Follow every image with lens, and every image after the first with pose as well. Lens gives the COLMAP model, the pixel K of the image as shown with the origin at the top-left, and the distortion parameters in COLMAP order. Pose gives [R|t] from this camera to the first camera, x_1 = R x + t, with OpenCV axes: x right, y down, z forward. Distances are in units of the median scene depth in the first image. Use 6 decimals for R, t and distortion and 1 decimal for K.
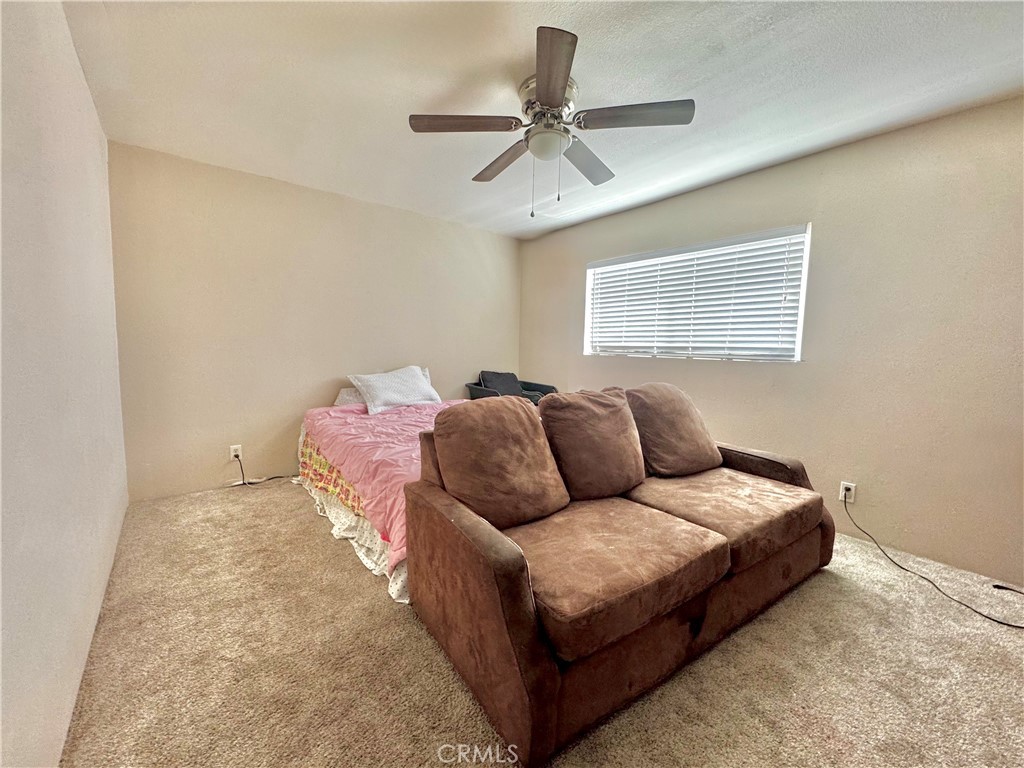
lens RADIAL K [[411.6, 0, 513.2], [0, 411.6, 382.9], [0, 0, 1]] dist [-0.004107, -0.000304]
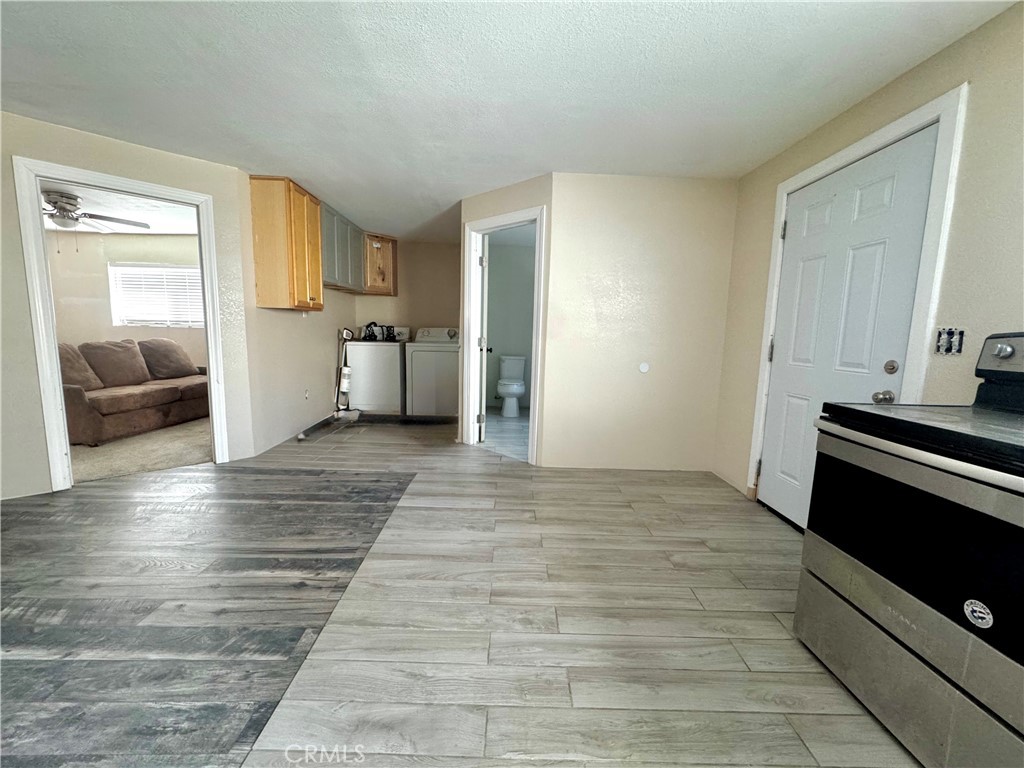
lens RADIAL K [[411.6, 0, 507.7], [0, 411.6, 382.1], [0, 0, 1]] dist [-0.004107, -0.000304]
pose [[0.621270, -0.098585, 0.777370, -0.201130], [0.055617, 0.995100, 0.081749, 0.166477], [-0.781620, -0.007553, 0.623709, -1.844880]]
